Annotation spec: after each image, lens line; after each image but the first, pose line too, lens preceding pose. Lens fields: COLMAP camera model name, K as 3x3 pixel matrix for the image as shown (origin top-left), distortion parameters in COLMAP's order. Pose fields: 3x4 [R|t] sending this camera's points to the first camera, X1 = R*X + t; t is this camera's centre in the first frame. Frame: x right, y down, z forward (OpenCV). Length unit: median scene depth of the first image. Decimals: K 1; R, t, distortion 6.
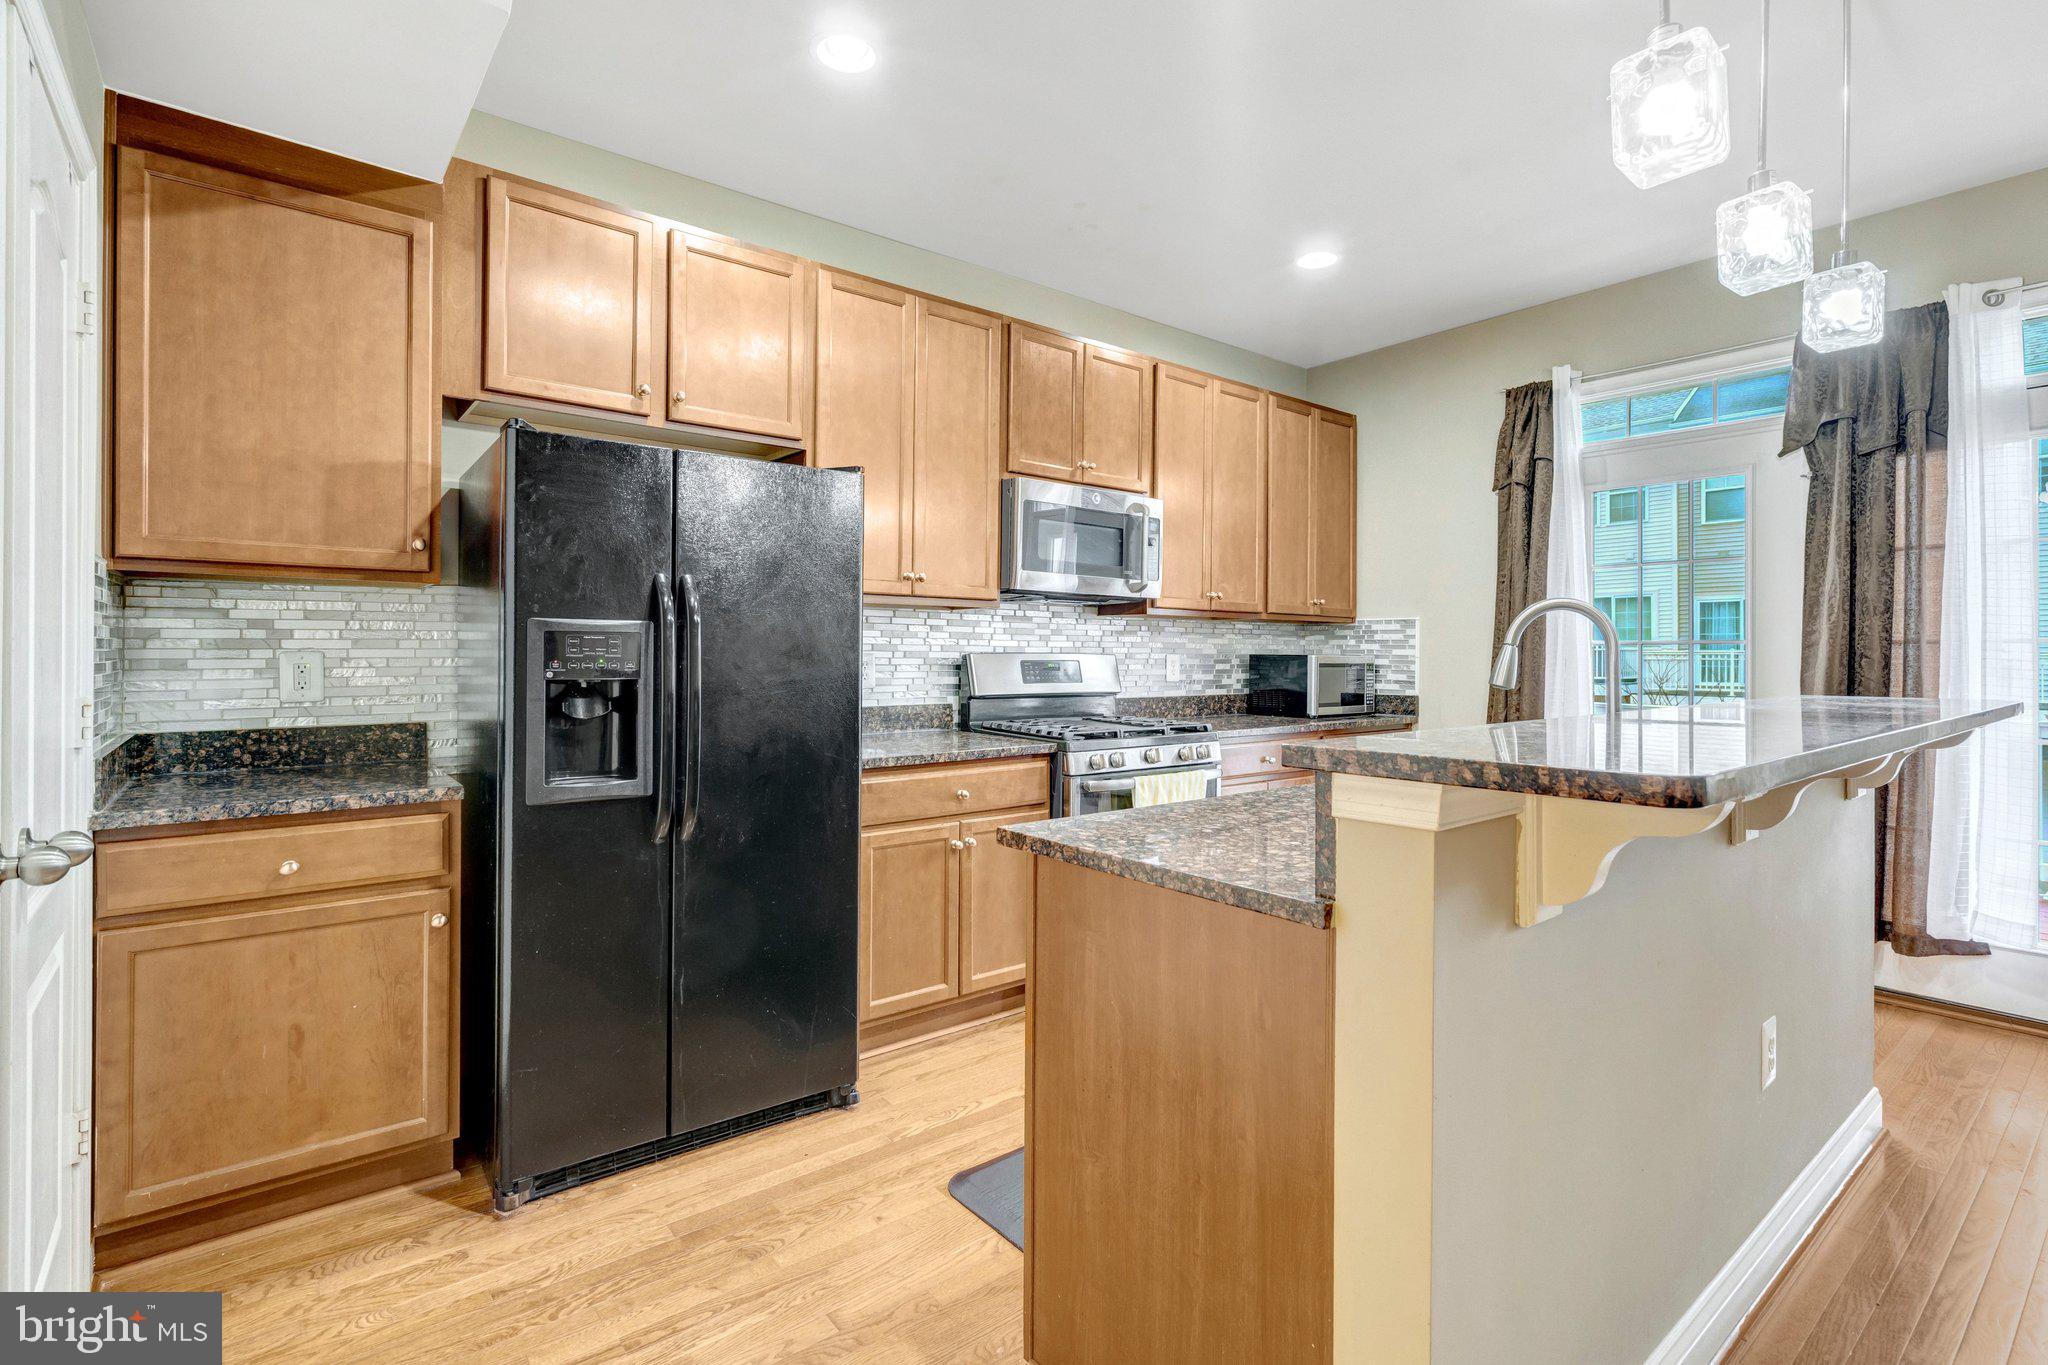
lens RADIAL K [[948.5, 0, 1034.6], [0, 948.5, 656.7], [0, 0, 1]] dist [-0.002494, 0.002802]
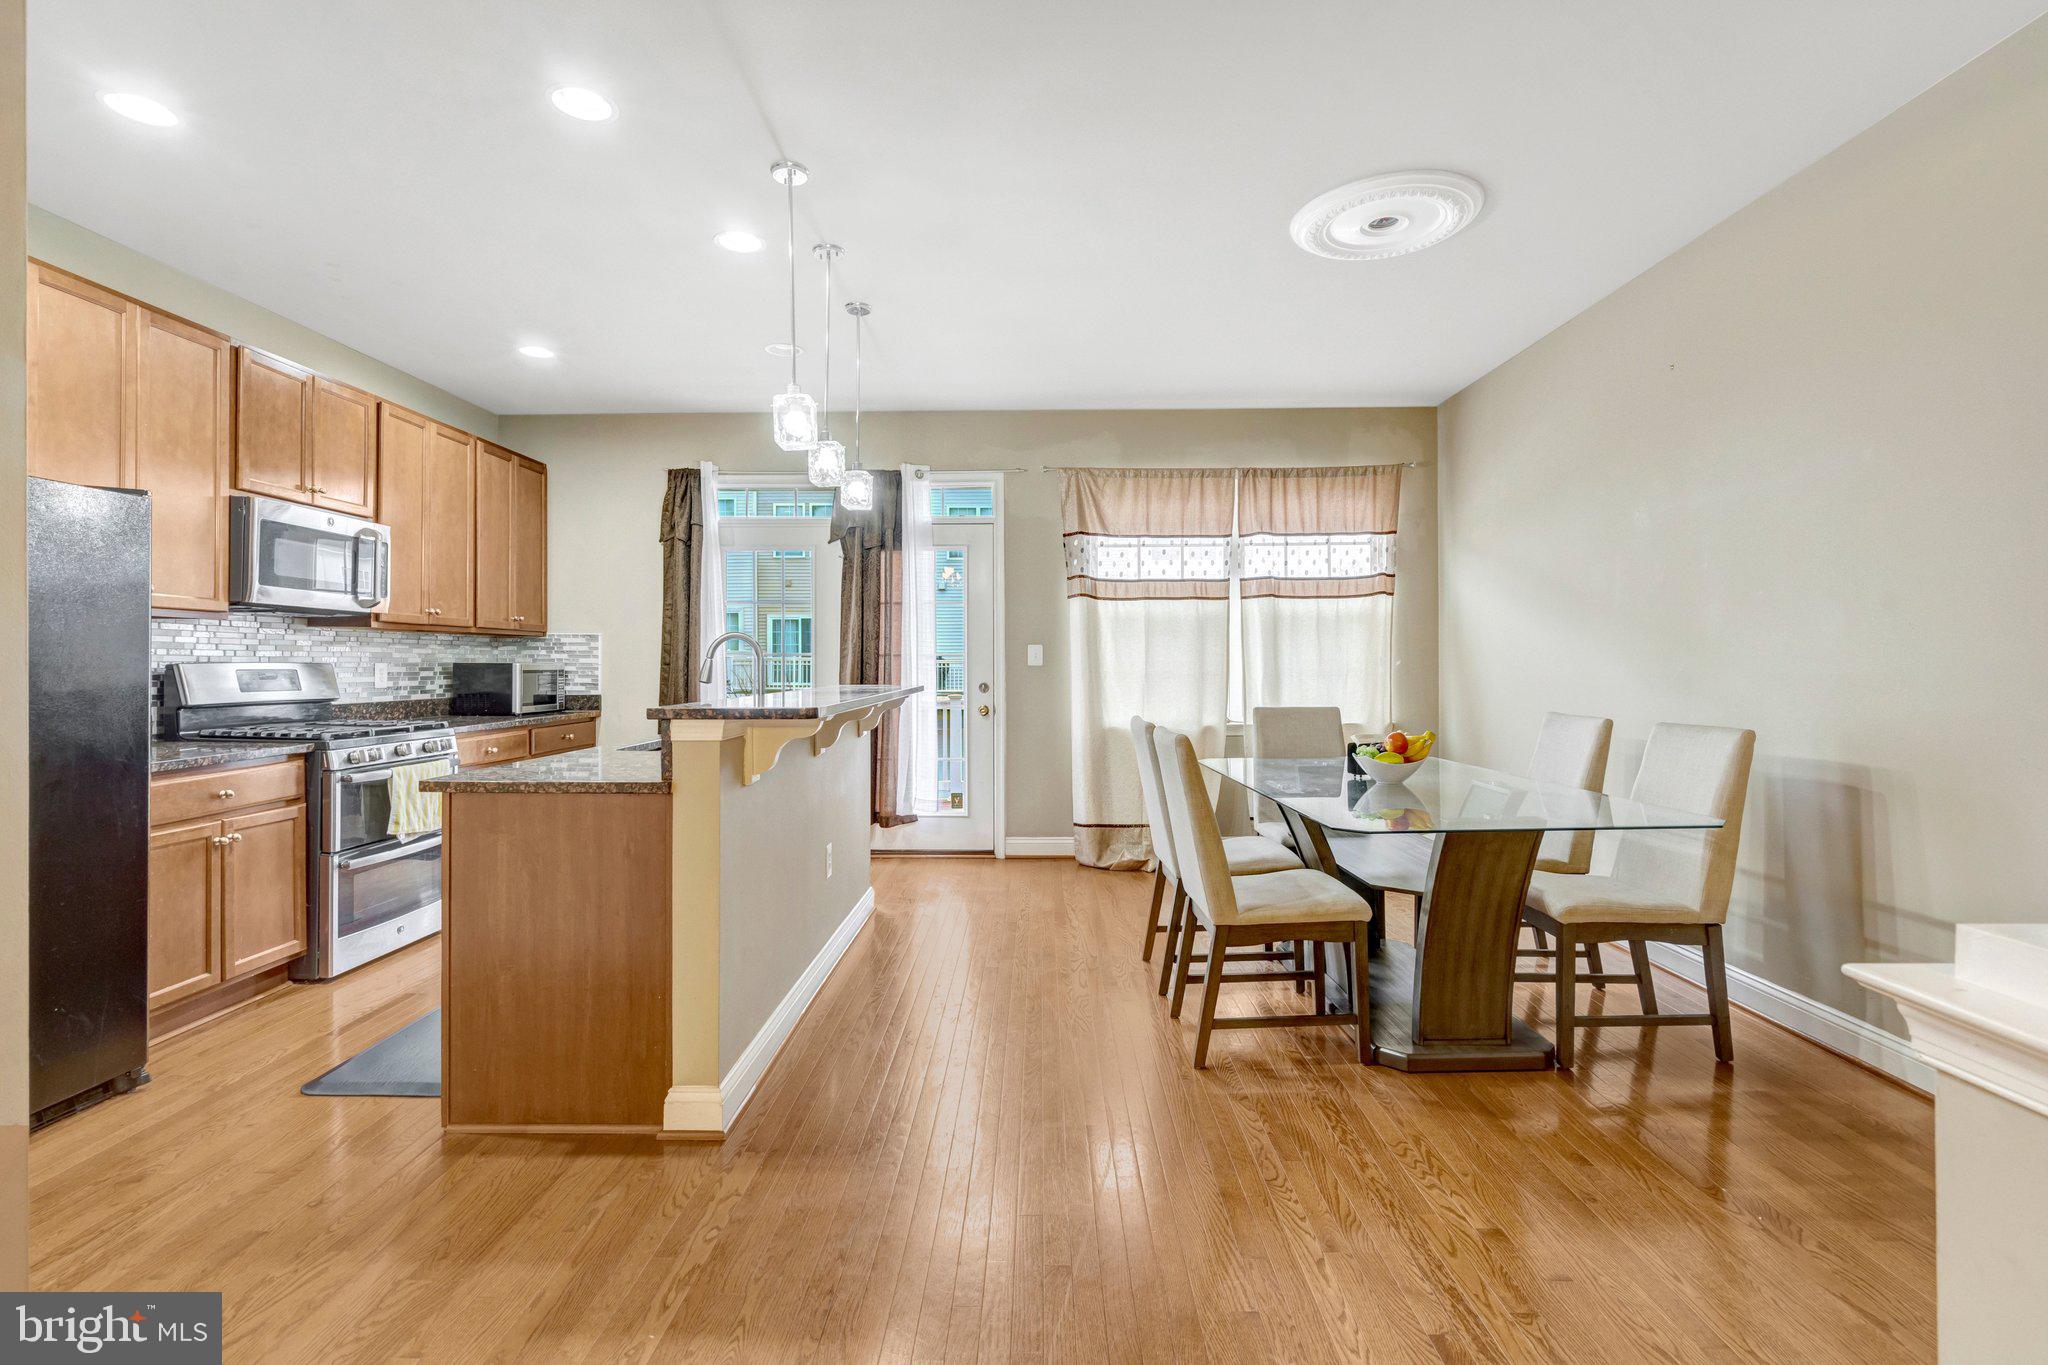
lens RADIAL K [[948.5, 0, 1023.0], [0, 948.5, 654.7], [0, 0, 1]] dist [-0.002494, 0.002802]
pose [[0.640903, 0.002725, 0.767617, -0.278041], [0.003464, 0.999973, -0.006442, -0.003254], [-0.767614, 0.006787, 0.640877, -0.333216]]
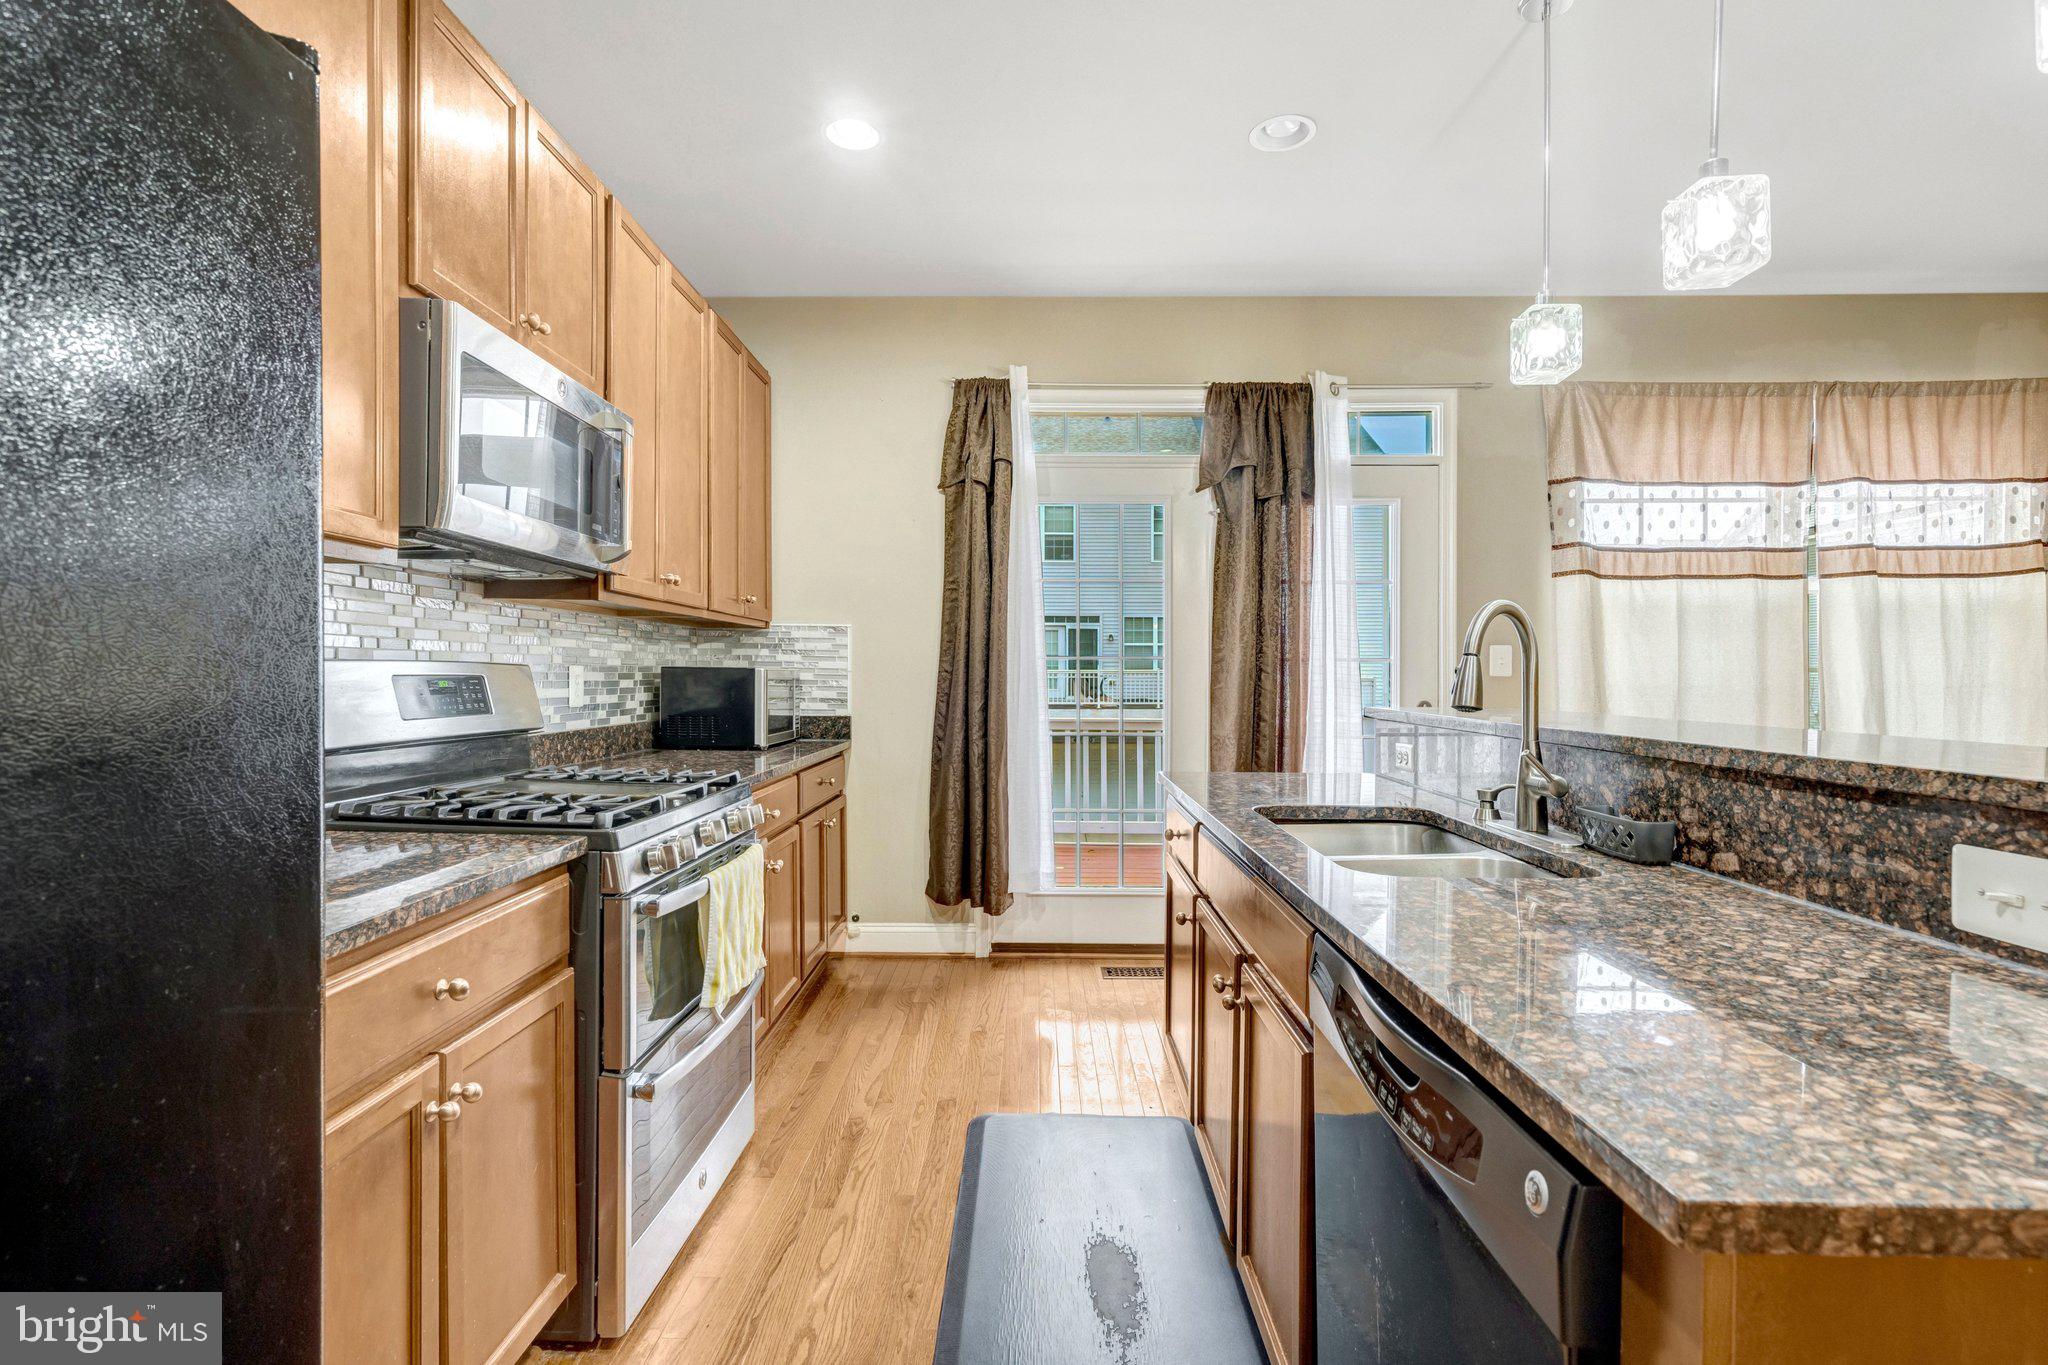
lens RADIAL K [[948.5, 0, 1022.1], [0, 948.5, 672.6], [0, 0, 1]] dist [-0.002494, 0.002802]
pose [[0.632118, 0.000601, 0.774872, -0.210271], [-0.002383, 0.999996, 0.001169, 0.001221], [-0.774869, -0.002585, 0.632117, 0.455772]]
